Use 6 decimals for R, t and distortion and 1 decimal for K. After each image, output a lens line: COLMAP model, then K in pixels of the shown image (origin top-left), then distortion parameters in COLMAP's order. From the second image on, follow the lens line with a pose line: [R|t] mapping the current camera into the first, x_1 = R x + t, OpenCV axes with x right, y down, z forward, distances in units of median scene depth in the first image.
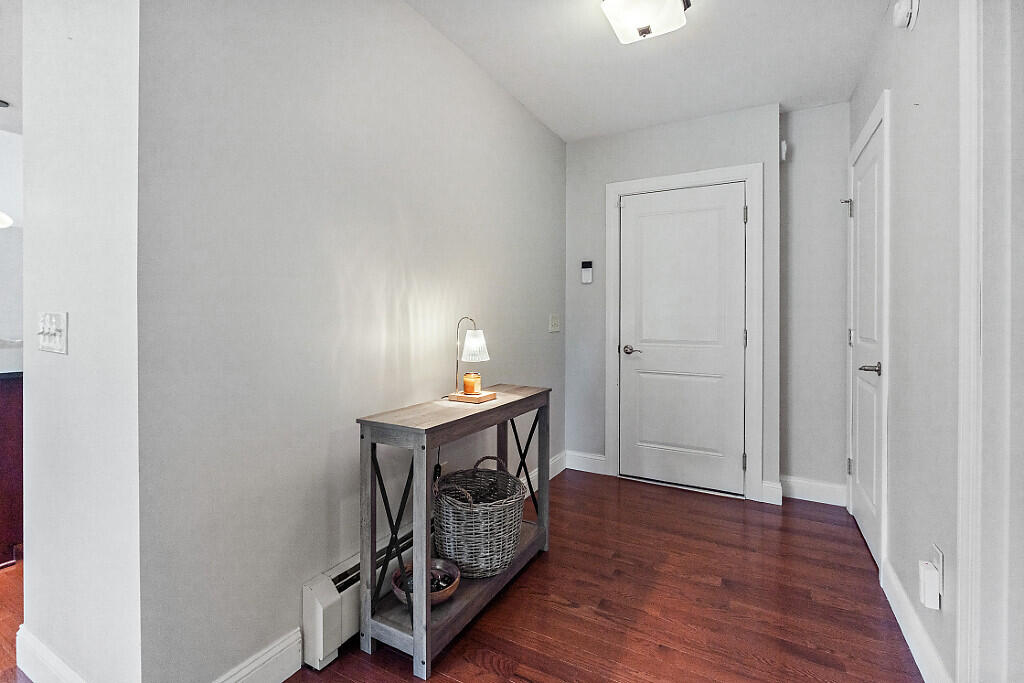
lens RADIAL K [[466.5, 0, 512.9], [0, 466.5, 334.7], [0, 0, 1]] dist [0.000672, -0.001399]
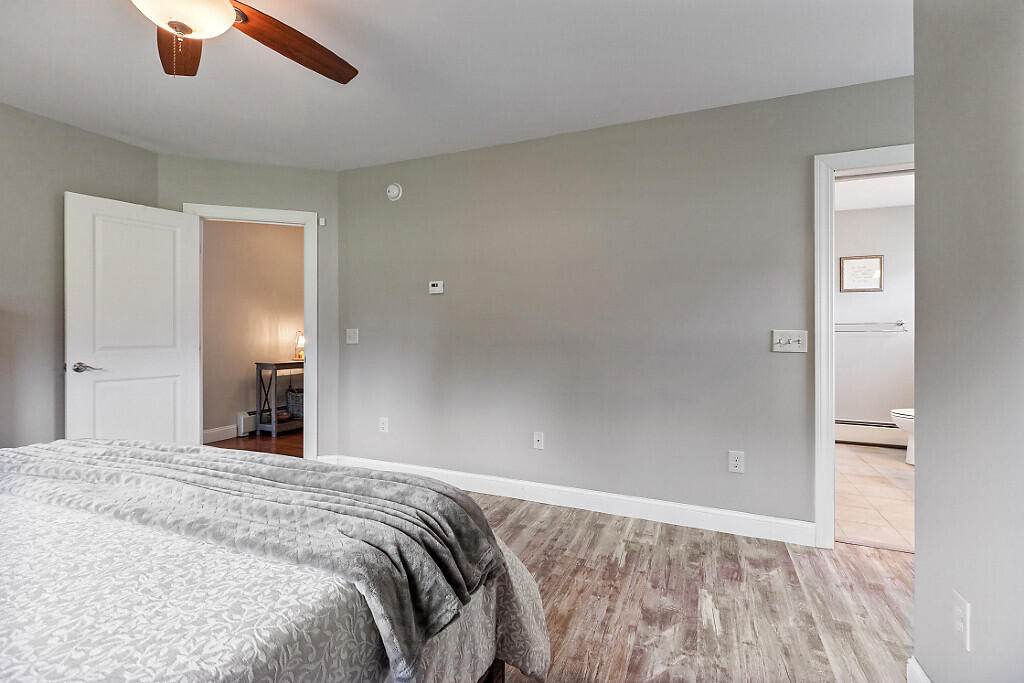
lens RADIAL K [[466.5, 0, 509.1], [0, 466.5, 338.5], [0, 0, 1]] dist [0.000672, -0.001399]
pose [[0.994983, 0.002176, 0.100020, 1.100572], [-0.000960, 0.999925, -0.012205, 0.047752], [-0.100039, 0.012048, 0.994911, -2.417899]]
